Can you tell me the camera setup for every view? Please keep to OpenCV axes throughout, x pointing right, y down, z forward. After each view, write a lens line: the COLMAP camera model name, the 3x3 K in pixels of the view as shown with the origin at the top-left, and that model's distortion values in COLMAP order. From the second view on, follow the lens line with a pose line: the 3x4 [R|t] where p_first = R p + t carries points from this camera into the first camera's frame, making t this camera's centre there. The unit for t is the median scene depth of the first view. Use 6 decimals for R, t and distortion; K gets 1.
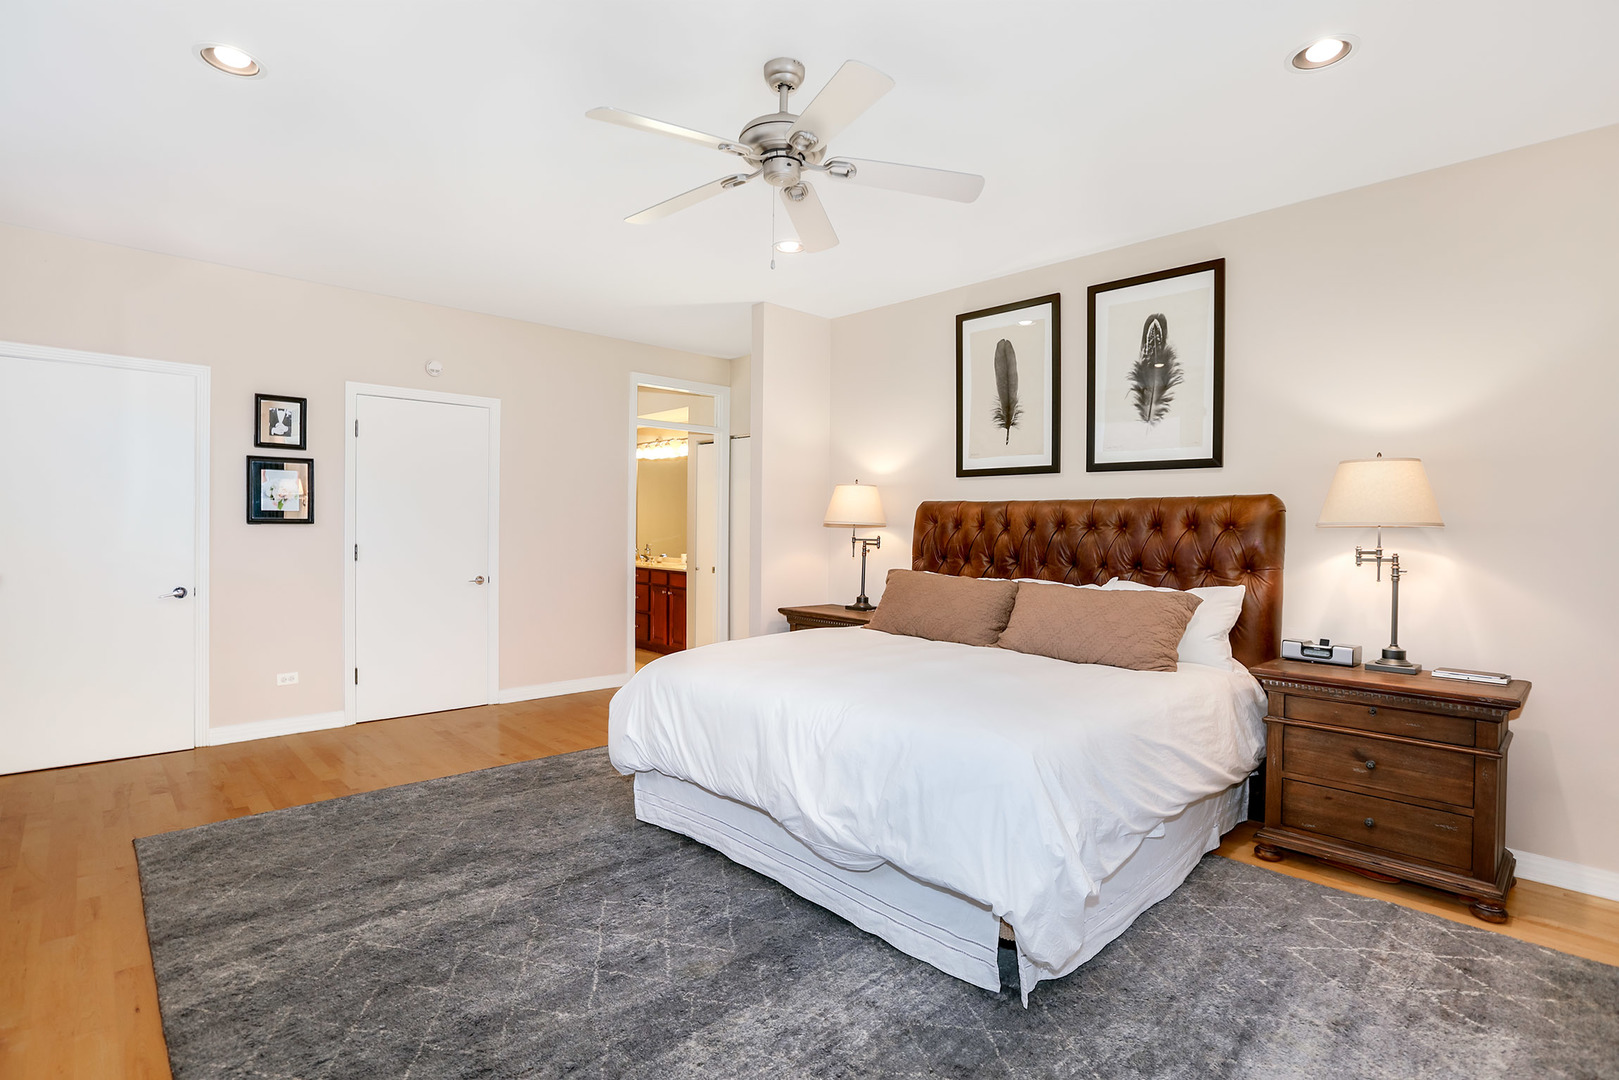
lens RADIAL K [[801.8, 0, 799.0], [0, 801.8, 543.9], [0, 0, 1]] dist [-0.068549, 0.032109]
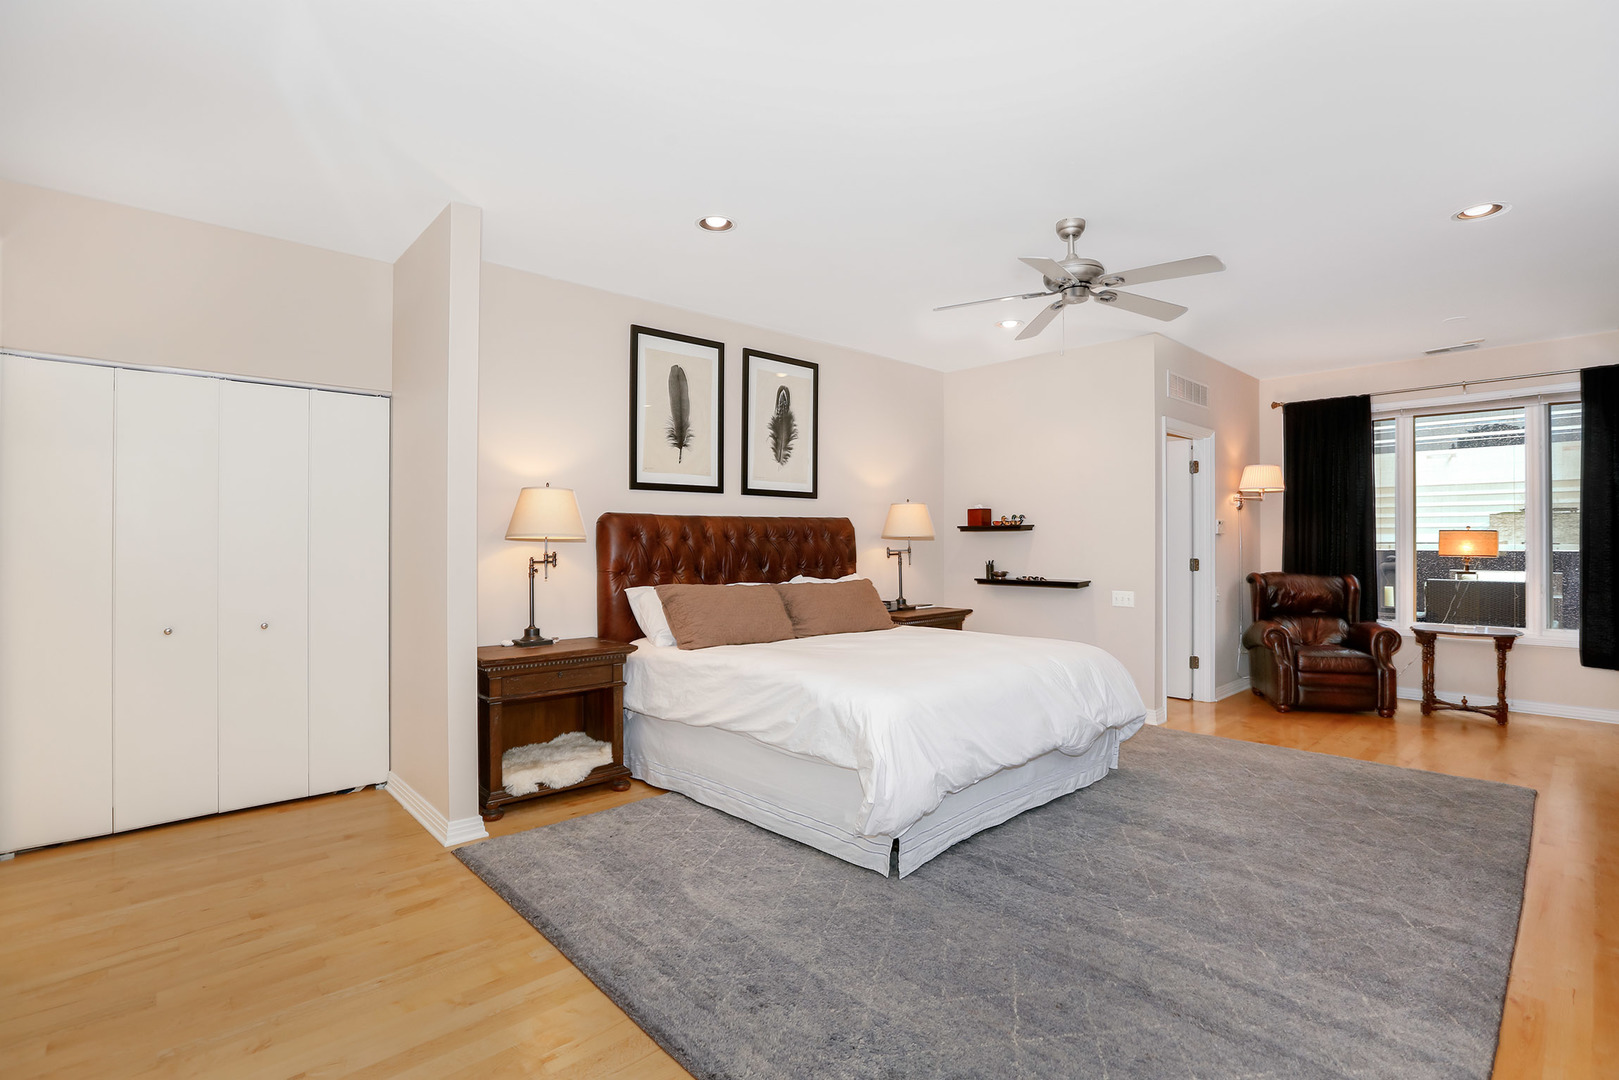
lens RADIAL K [[801.8, 0, 799.0], [0, 801.8, 543.9], [0, 0, 1]] dist [-0.068549, 0.032109]
pose [[-0.018562, -0.022709, 0.999570, -0.896090], [0.019813, 0.999537, 0.023076, -0.039214], [-0.999631, 0.020233, -0.018103, 0.920497]]
